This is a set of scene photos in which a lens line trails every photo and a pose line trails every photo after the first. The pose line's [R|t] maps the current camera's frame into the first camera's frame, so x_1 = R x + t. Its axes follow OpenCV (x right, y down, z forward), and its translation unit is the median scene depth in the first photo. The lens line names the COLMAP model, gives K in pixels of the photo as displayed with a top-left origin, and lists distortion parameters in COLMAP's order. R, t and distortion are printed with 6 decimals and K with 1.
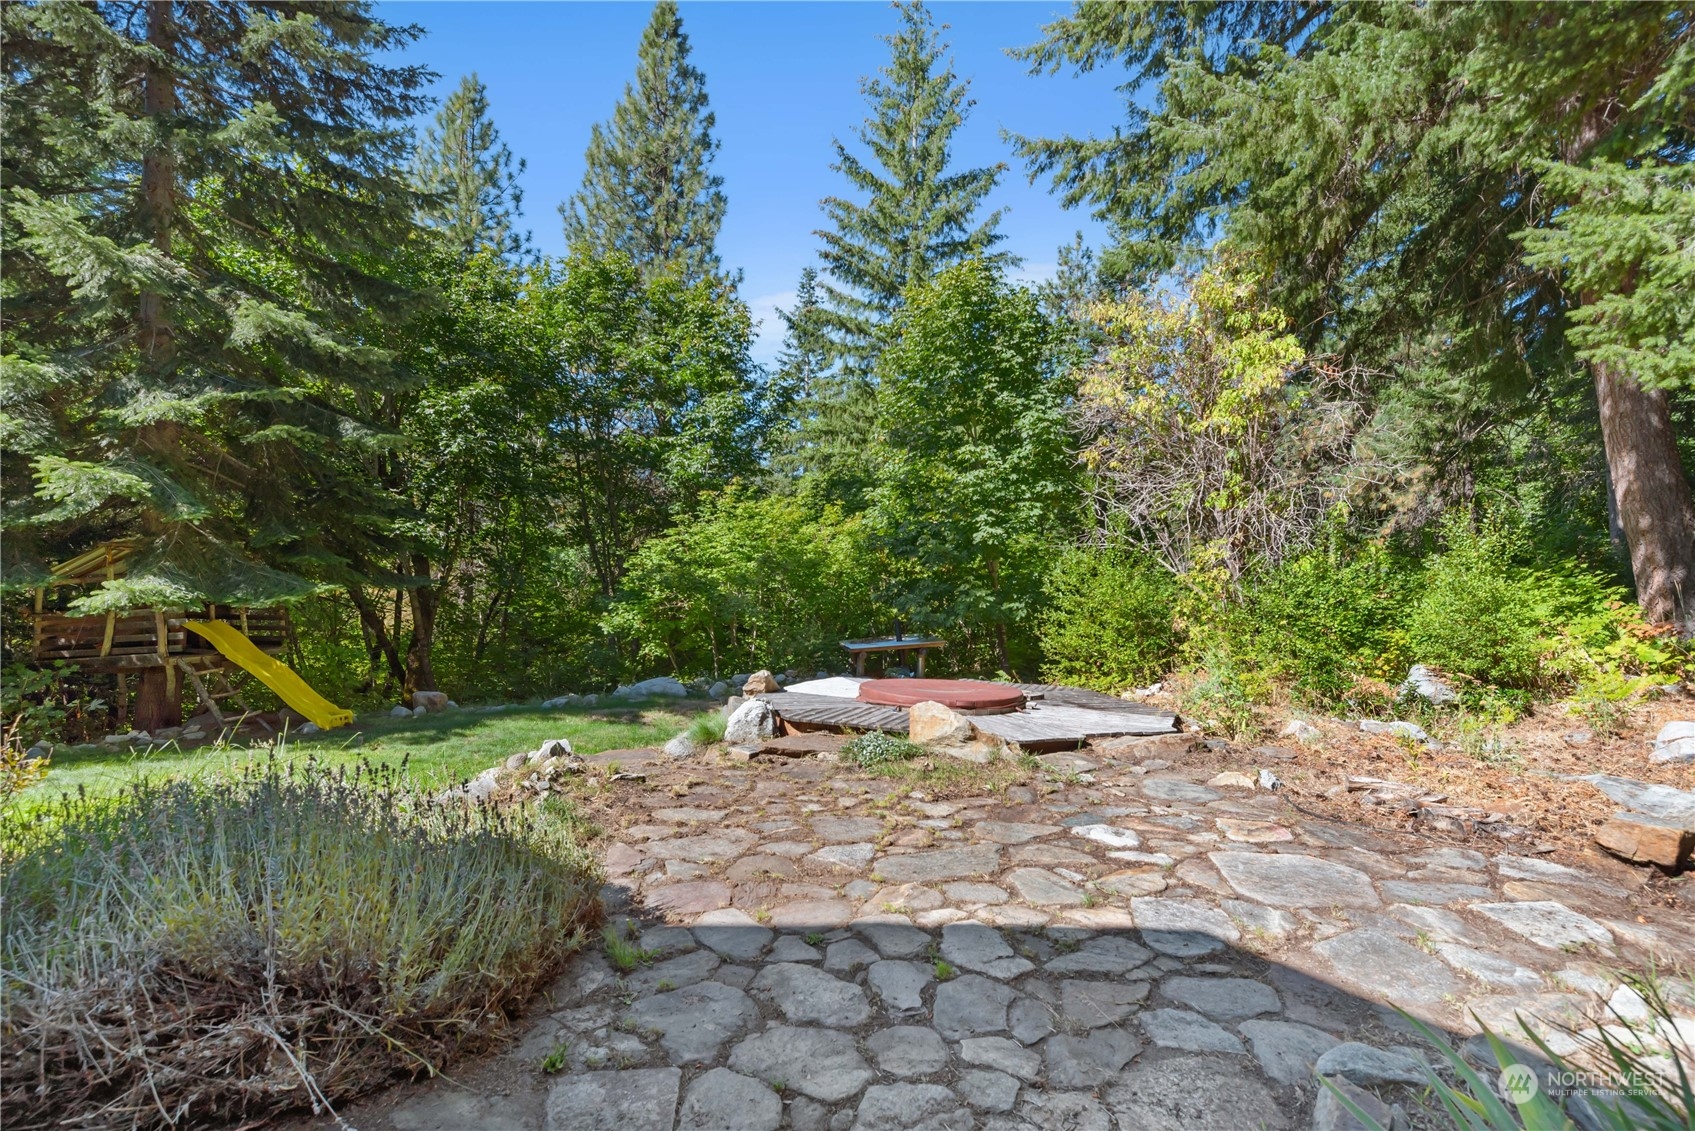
lens RADIAL K [[794.2, 0, 847.5], [0, 794.2, 565.5], [0, 0, 1]] dist [0.002467, 0.000454]
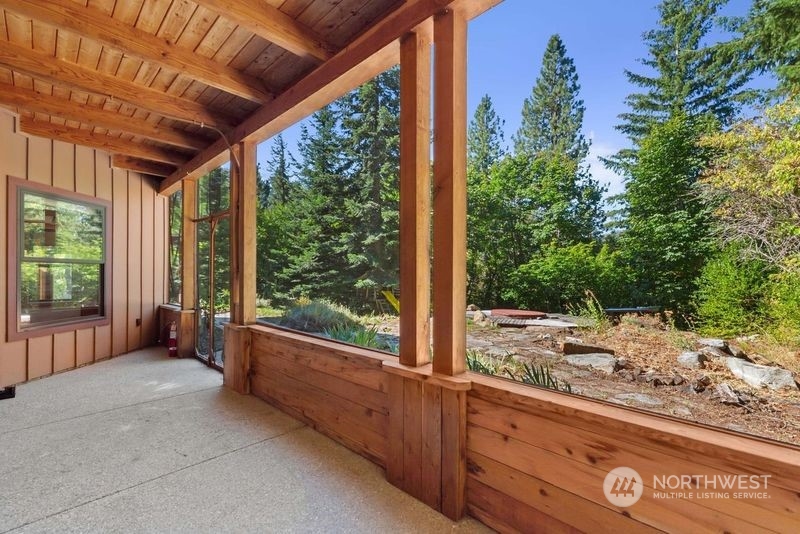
lens RADIAL K [[356.5, 0, 399.2], [0, 356.5, 268.4], [0, 0, 1]] dist [-0.000393, 0.000064]
pose [[0.703522, -0.031086, -0.709993, 0.239026], [0.016782, 0.999491, -0.027132, 0.003511], [0.710475, 0.007173, 0.703686, -0.092665]]
